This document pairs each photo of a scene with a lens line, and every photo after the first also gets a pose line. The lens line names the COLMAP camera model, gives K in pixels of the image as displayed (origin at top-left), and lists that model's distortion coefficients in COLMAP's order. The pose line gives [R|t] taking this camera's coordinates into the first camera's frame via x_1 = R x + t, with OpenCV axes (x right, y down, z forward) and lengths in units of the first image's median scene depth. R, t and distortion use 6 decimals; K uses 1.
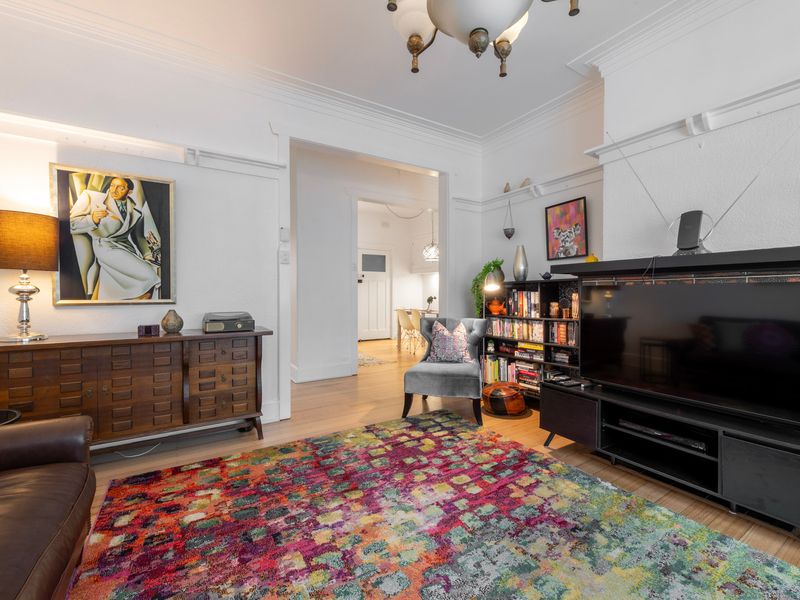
lens RADIAL K [[357.0, 0, 401.9], [0, 357.0, 296.6], [0, 0, 1]] dist [-0.000726, -0.000127]
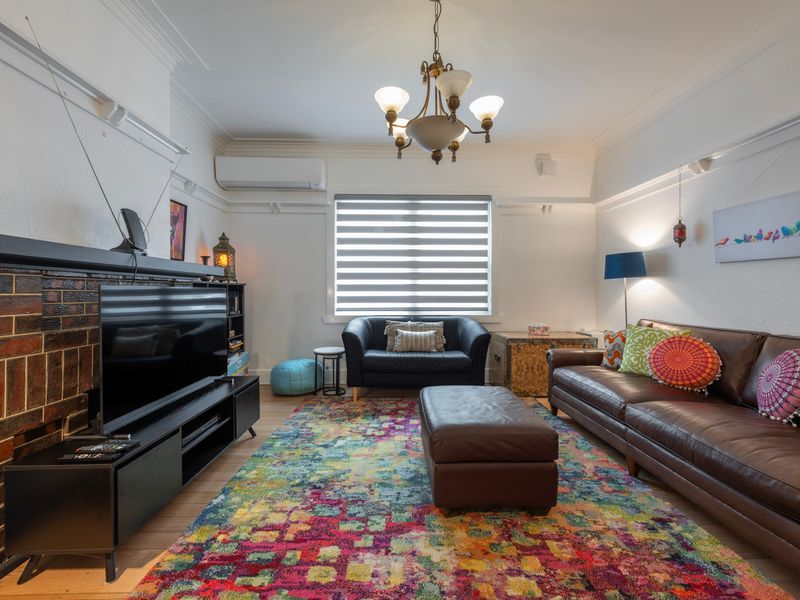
lens RADIAL K [[357.0, 0, 405.8], [0, 357.0, 297.9], [0, 0, 1]] dist [-0.000726, -0.000127]
pose [[-0.870558, -0.002584, 0.492060, -0.348676], [0.009421, 0.999715, 0.021917, -0.021951], [-0.491976, 0.023715, -0.870285, 1.732943]]
